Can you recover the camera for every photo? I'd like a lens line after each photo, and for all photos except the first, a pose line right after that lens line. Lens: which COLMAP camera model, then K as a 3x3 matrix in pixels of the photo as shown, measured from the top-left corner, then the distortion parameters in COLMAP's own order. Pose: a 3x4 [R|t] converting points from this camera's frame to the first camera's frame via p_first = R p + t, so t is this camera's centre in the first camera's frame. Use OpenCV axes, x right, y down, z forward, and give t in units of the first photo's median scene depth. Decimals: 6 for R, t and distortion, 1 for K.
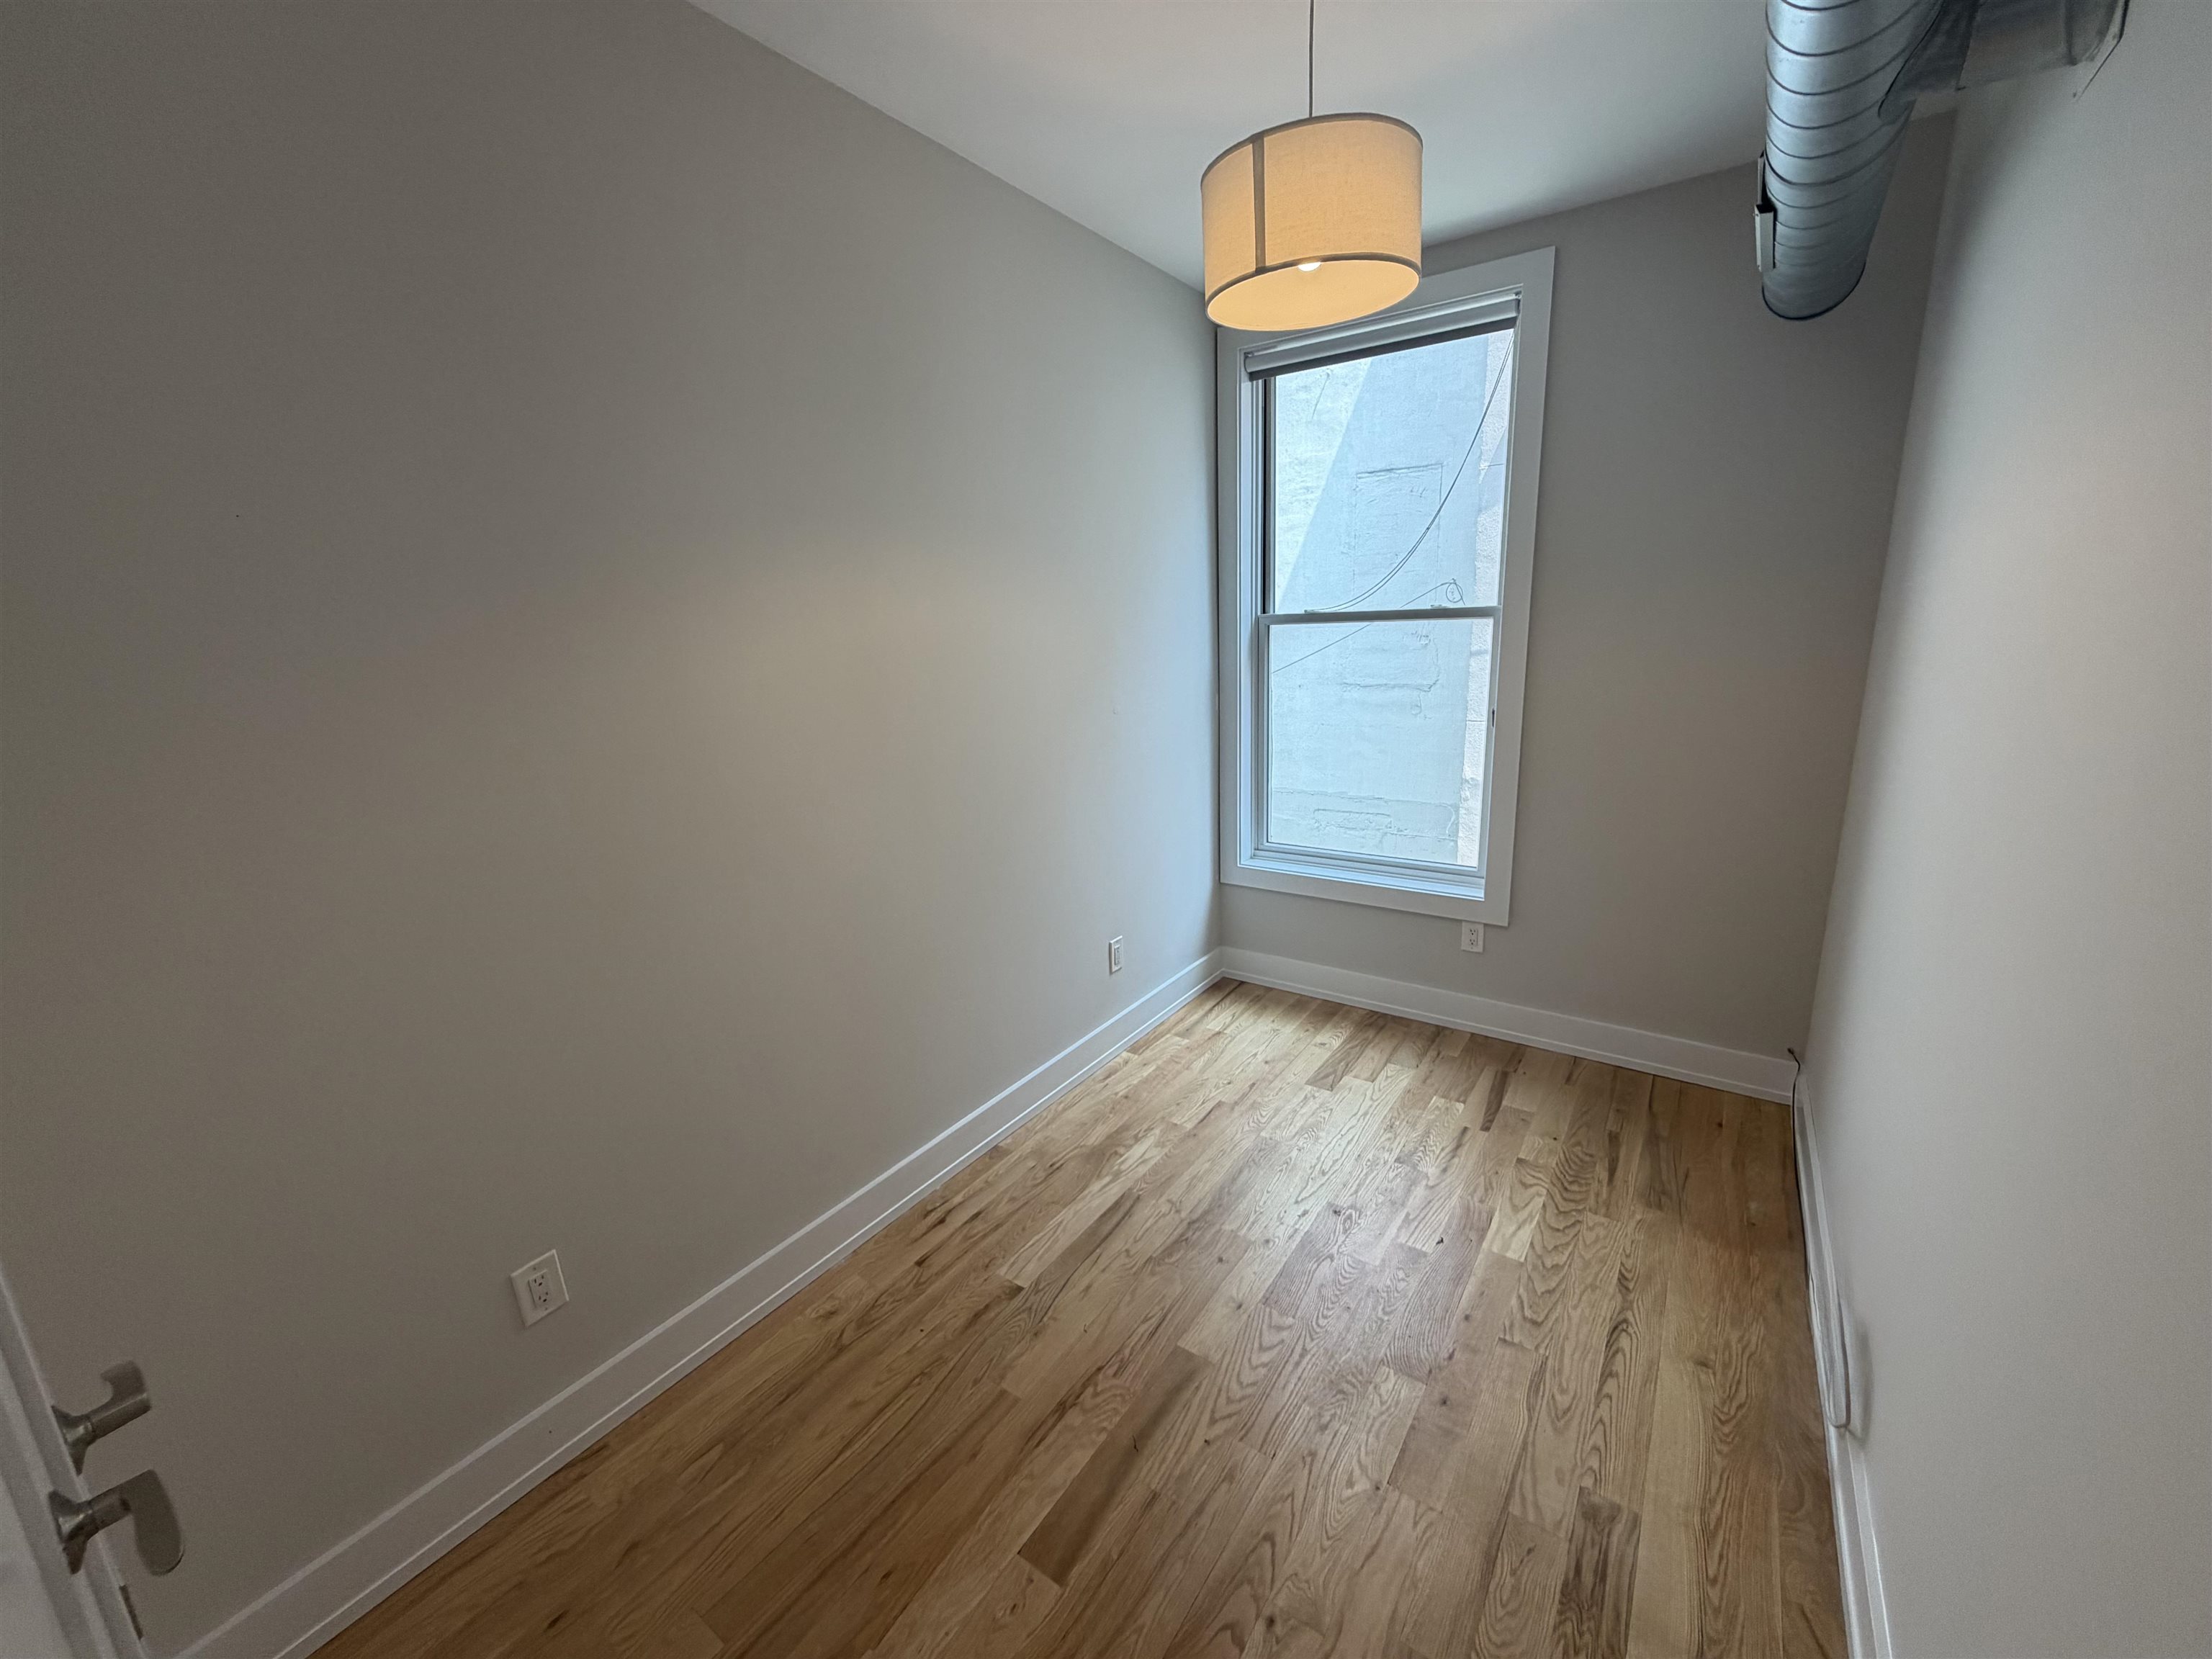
lens RADIAL K [[881.5, 0, 1107.7], [0, 881.5, 810.3], [0, 0, 1]] dist [-0.002771, 0.000761]
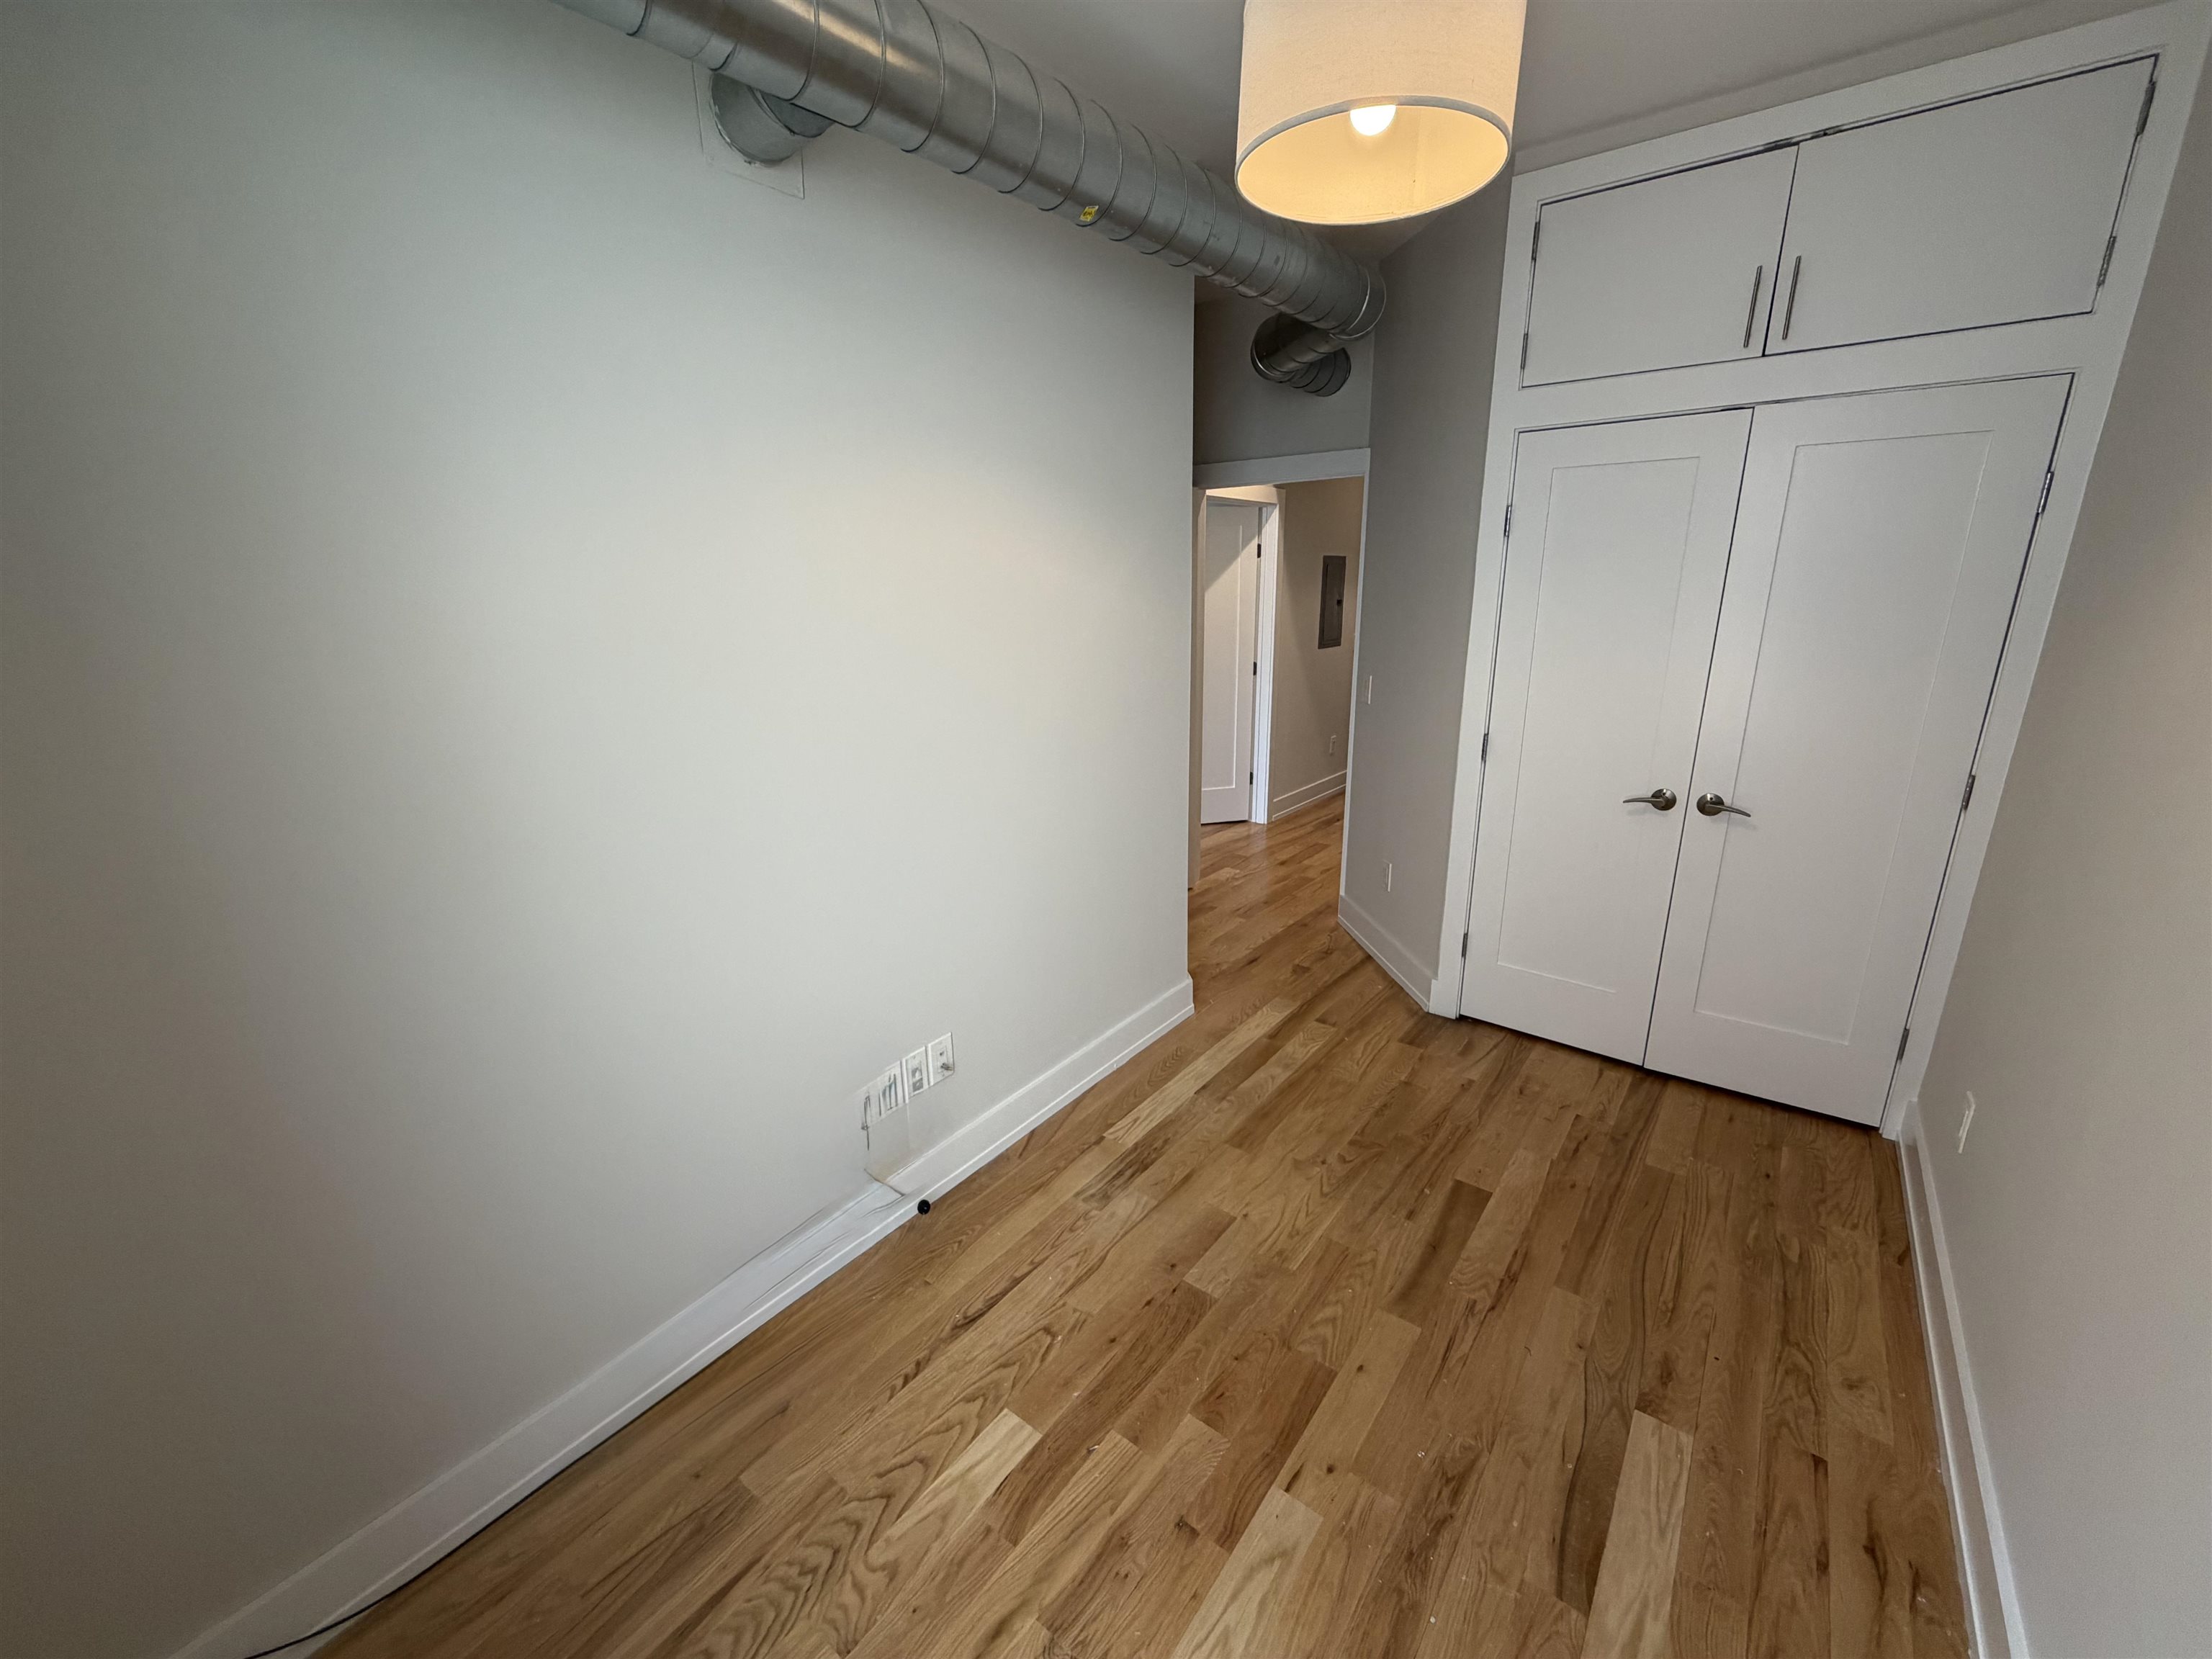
lens RADIAL K [[881.5, 0, 1103.9], [0, 881.5, 832.4], [0, 0, 1]] dist [-0.002771, 0.000761]
pose [[-0.997421, 0.033890, 0.063261, 0.376185], [0.060035, 0.876989, 0.476745, -0.385461], [-0.039322, 0.479313, -0.876763, 1.729781]]
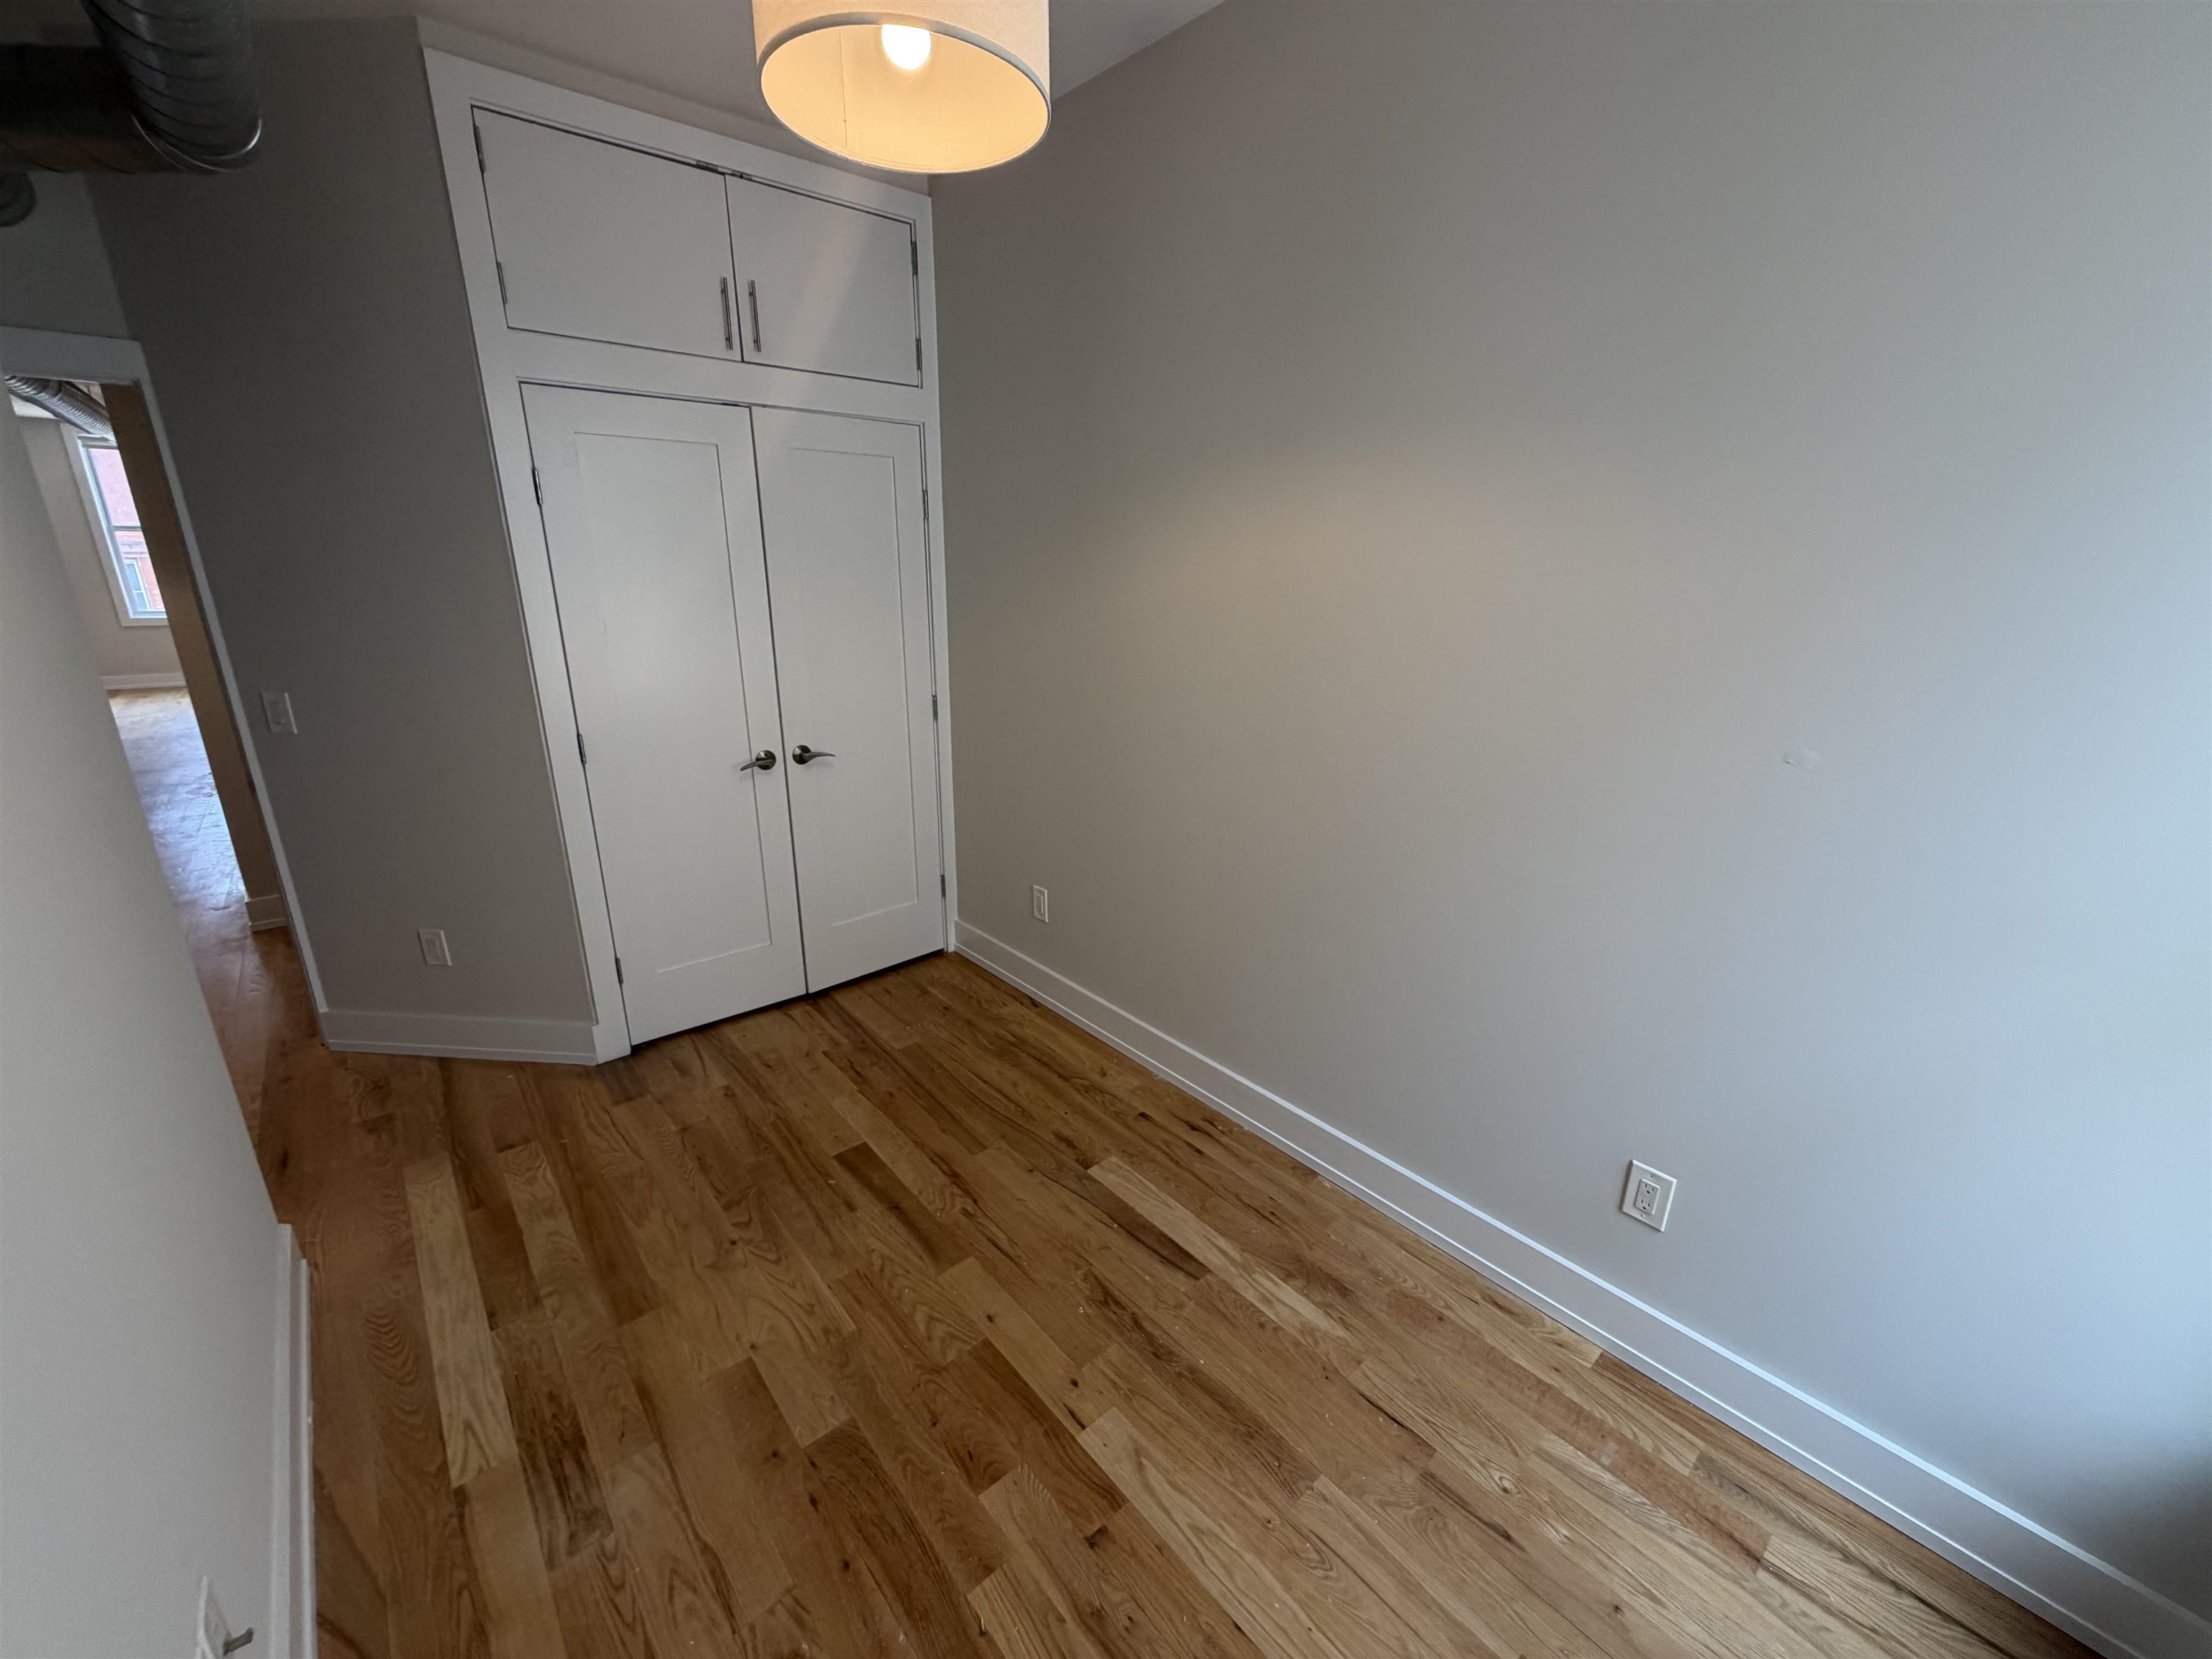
lens RADIAL K [[881.5, 0, 1105.4], [0, 881.5, 830.5], [0, 0, 1]] dist [-0.002771, 0.000761]
pose [[-0.241577, 0.319497, -0.916276, 0.904604], [-0.212476, 0.903914, 0.371206, -0.294720], [0.946834, 0.284361, -0.150480, 1.256309]]
